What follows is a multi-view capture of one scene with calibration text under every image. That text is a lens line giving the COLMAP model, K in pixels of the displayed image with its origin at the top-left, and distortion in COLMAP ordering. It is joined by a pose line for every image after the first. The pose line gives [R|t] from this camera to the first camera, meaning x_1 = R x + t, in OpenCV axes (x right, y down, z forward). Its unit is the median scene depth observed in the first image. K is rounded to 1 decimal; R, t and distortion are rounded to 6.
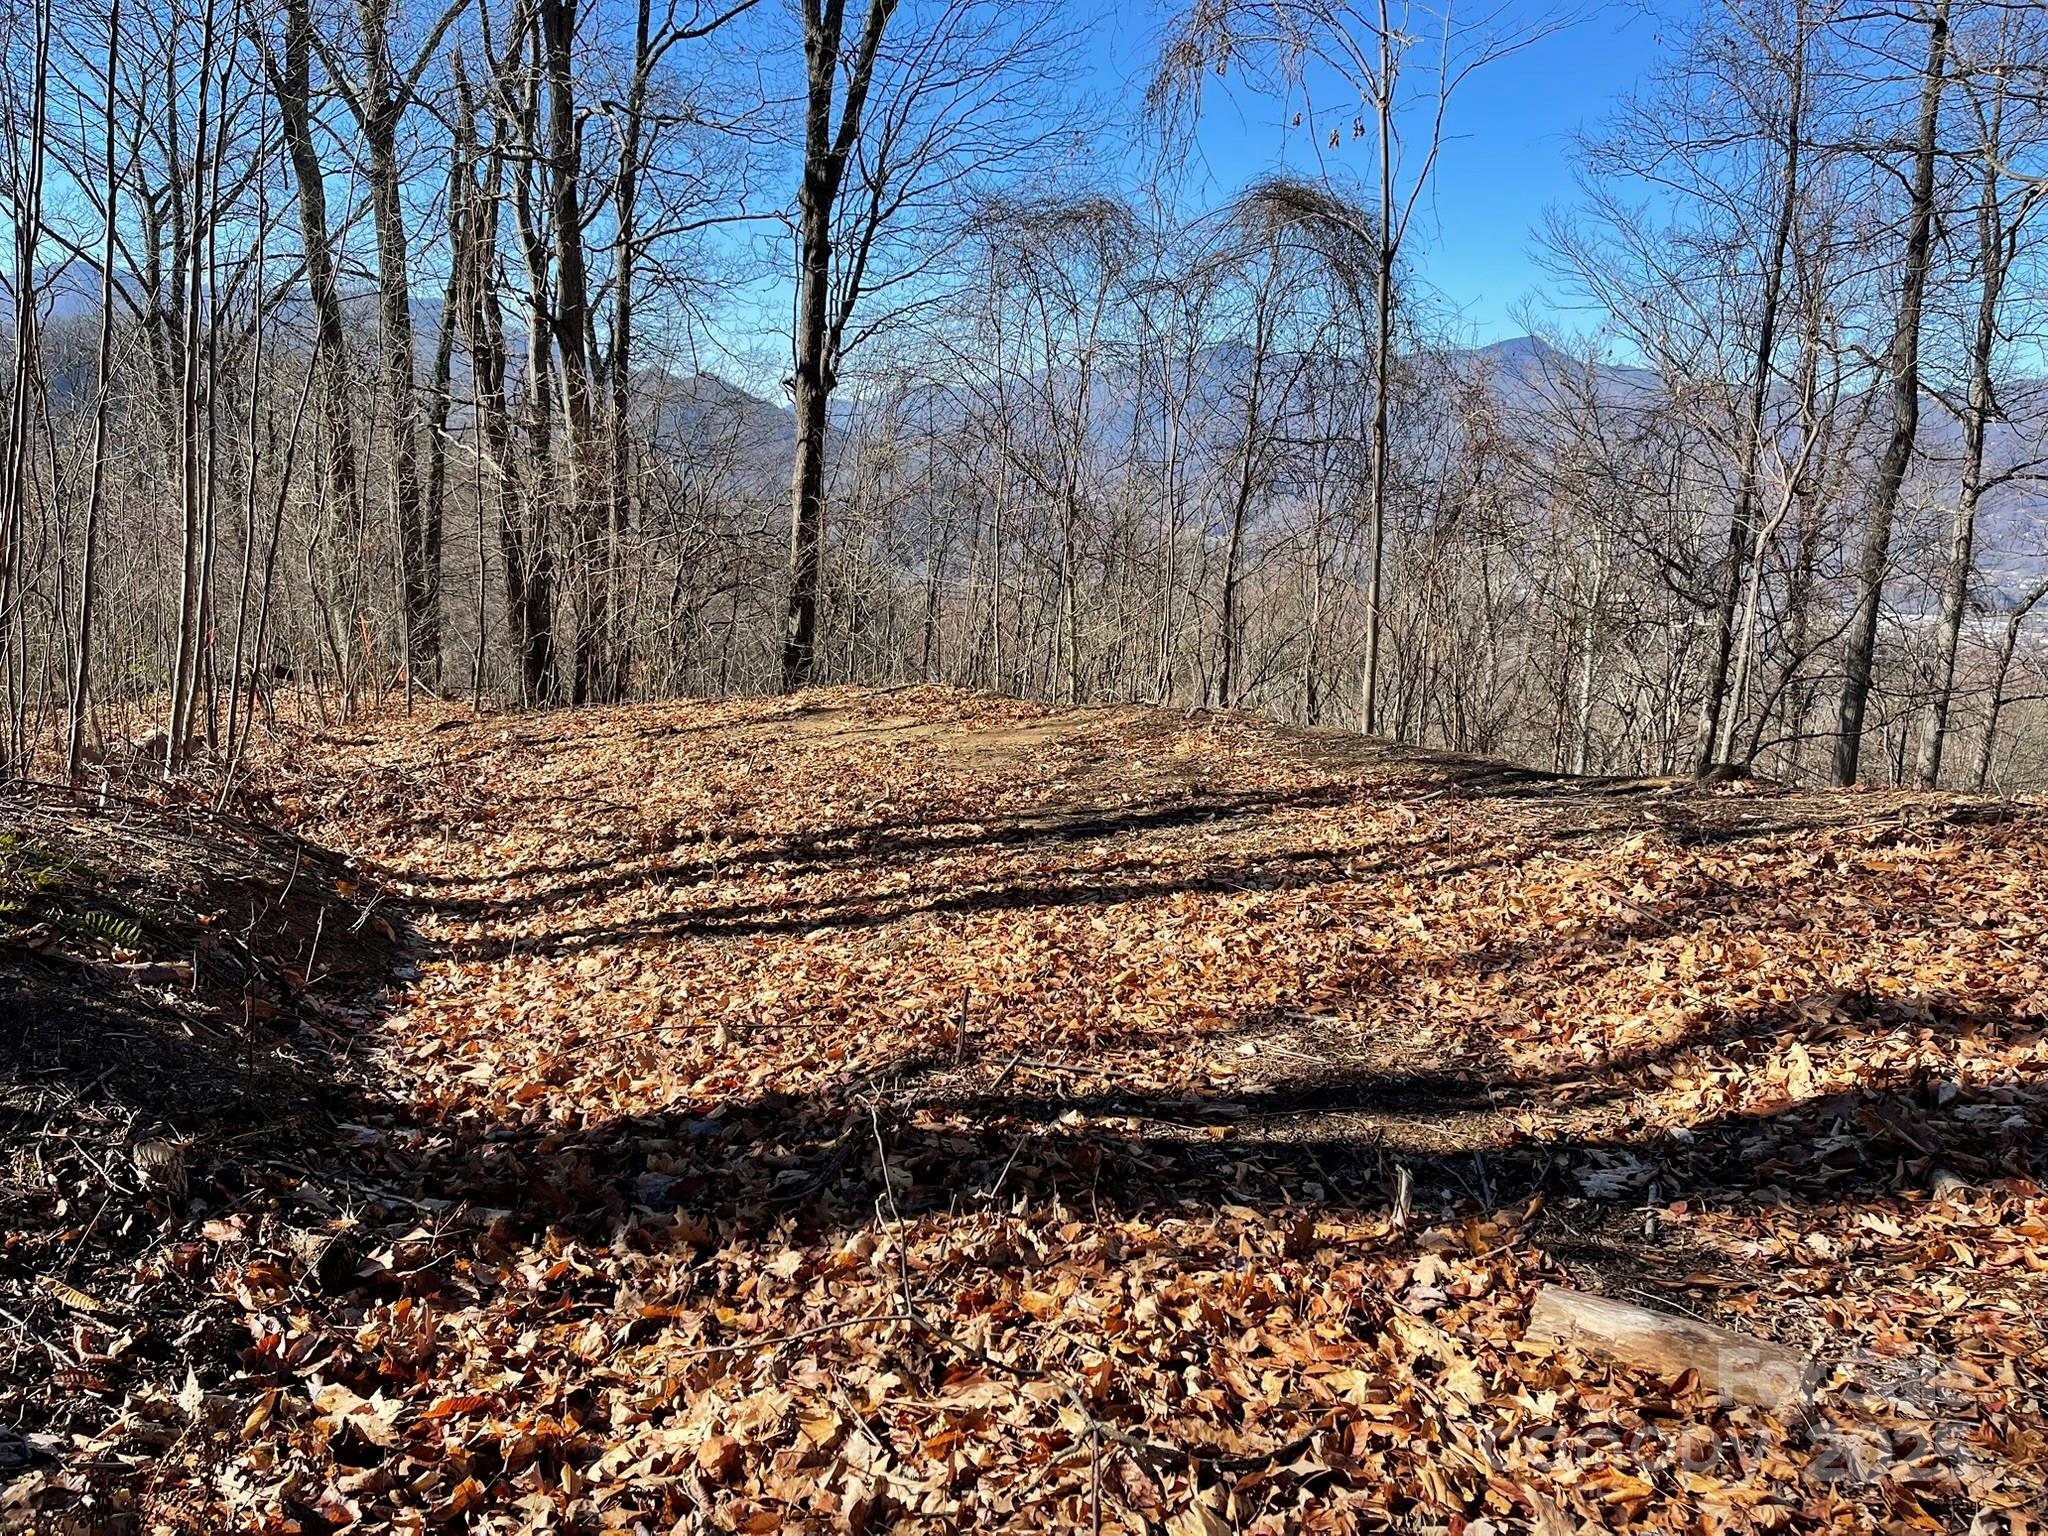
lens RADIAL K [[1536.1, 0, 1010.9], [0, 1536.1, 760.3], [0, 0, 1]] dist [0.079669, -0.100639]
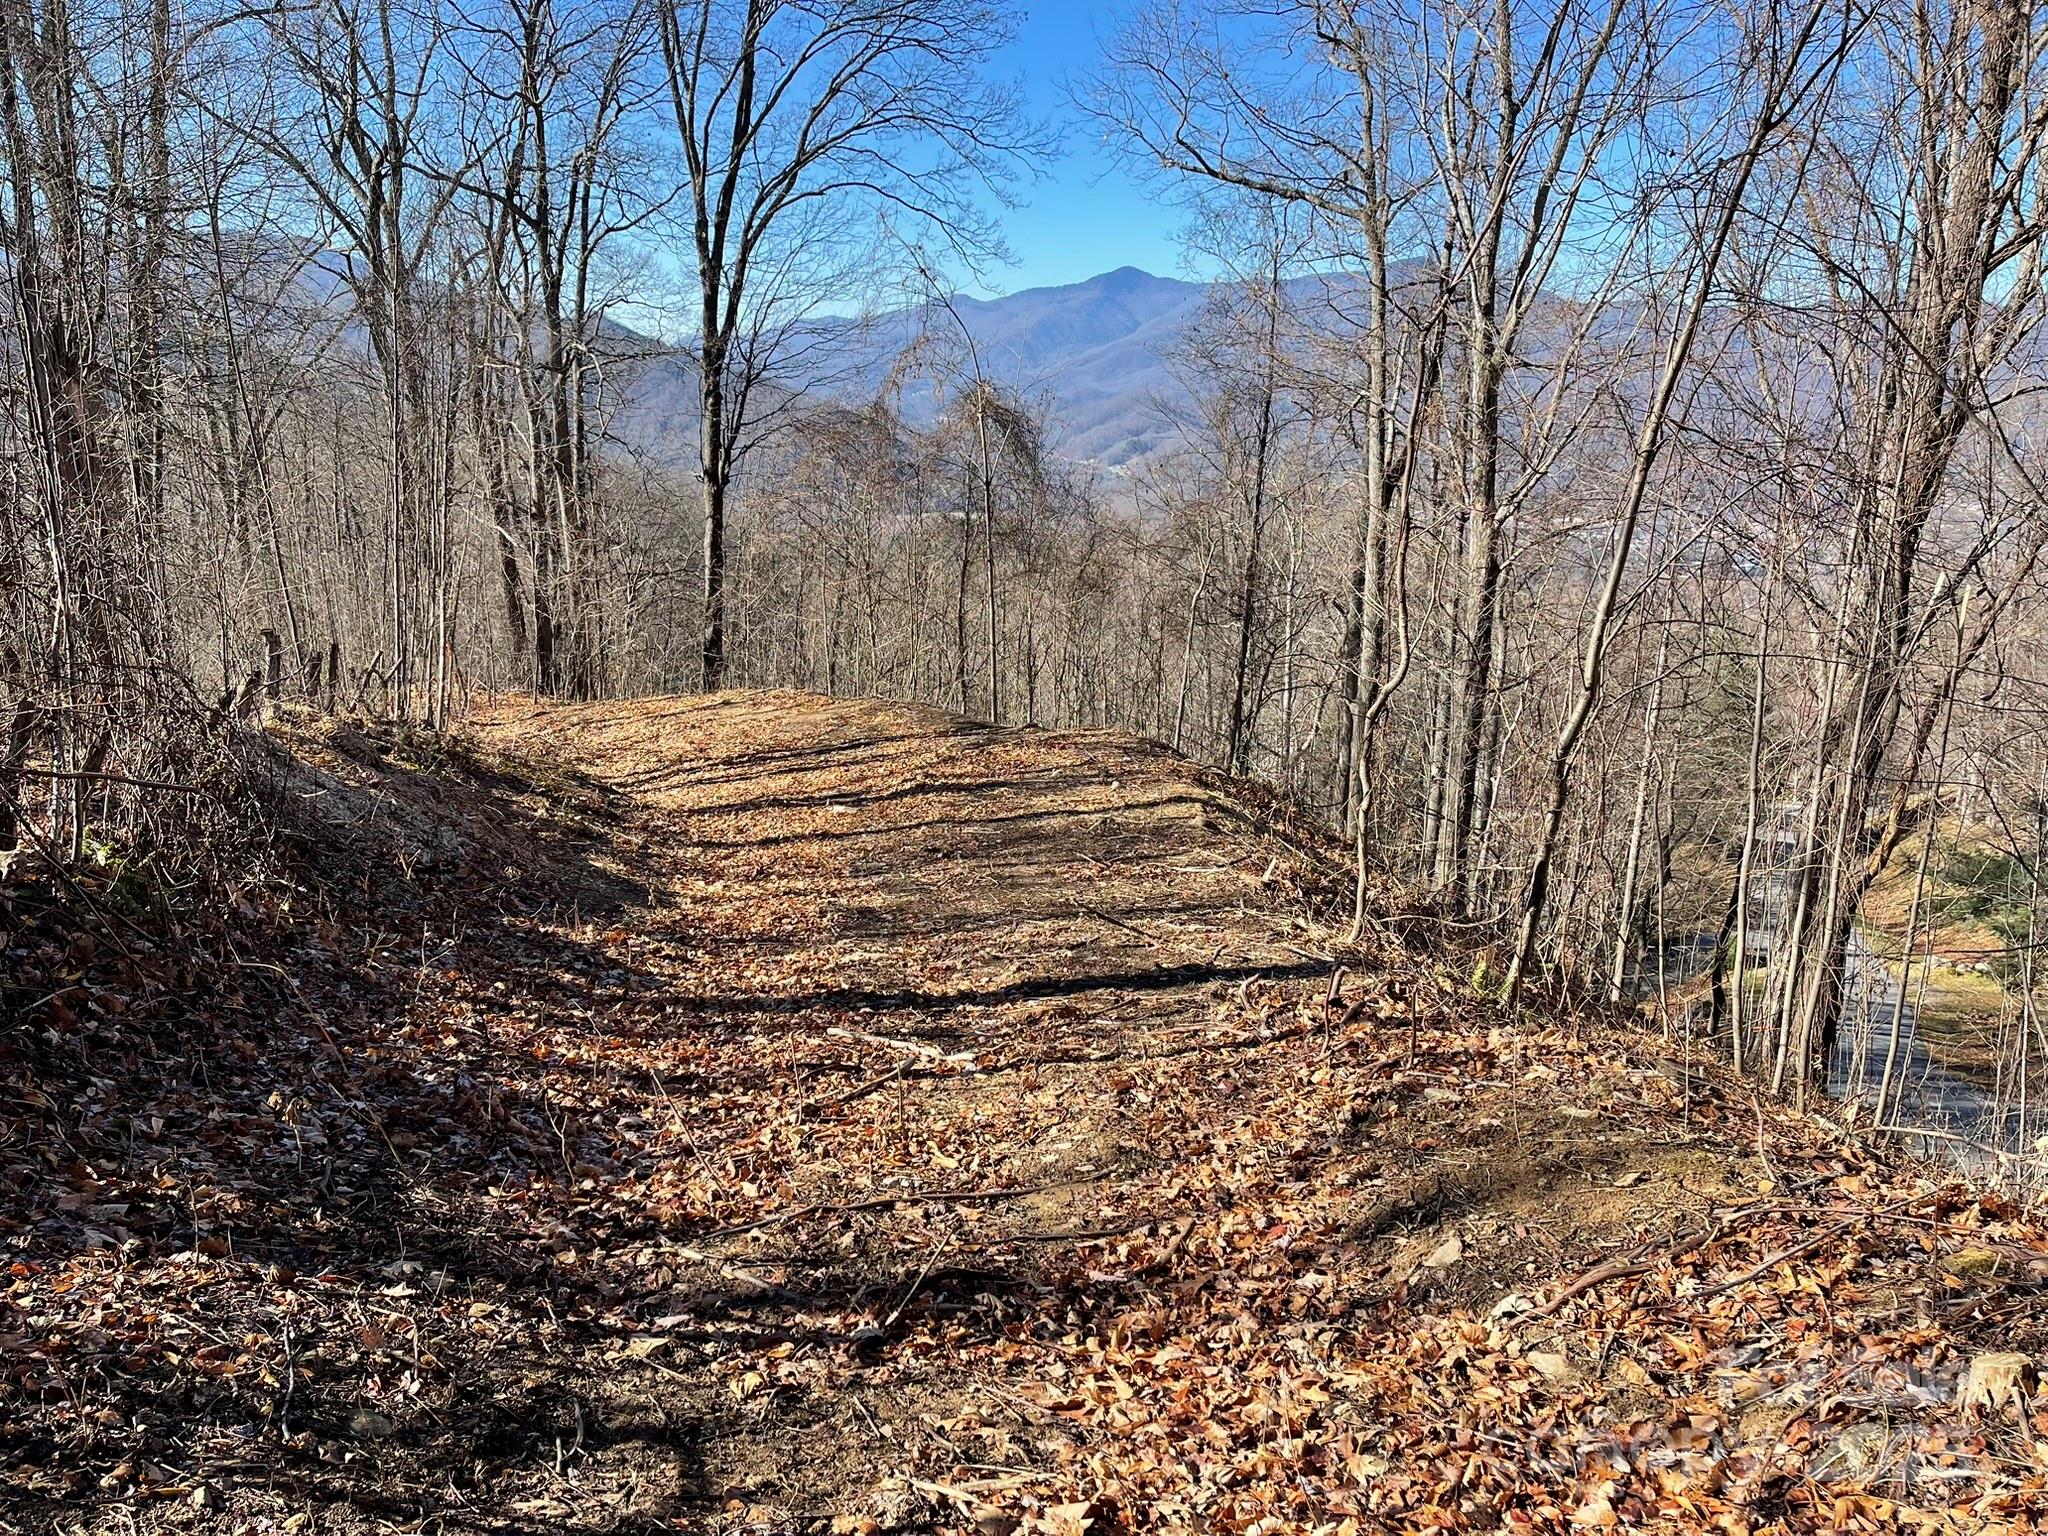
lens RADIAL K [[1536.1, 0, 1010.8], [0, 1536.1, 758.7], [0, 0, 1]] dist [0.079669, -0.100639]
pose [[0.997560, -0.038273, 0.058391, 0.082849], [0.035701, 0.998372, 0.044479, -0.021542], [-0.059998, -0.042286, 0.997302, -0.704205]]
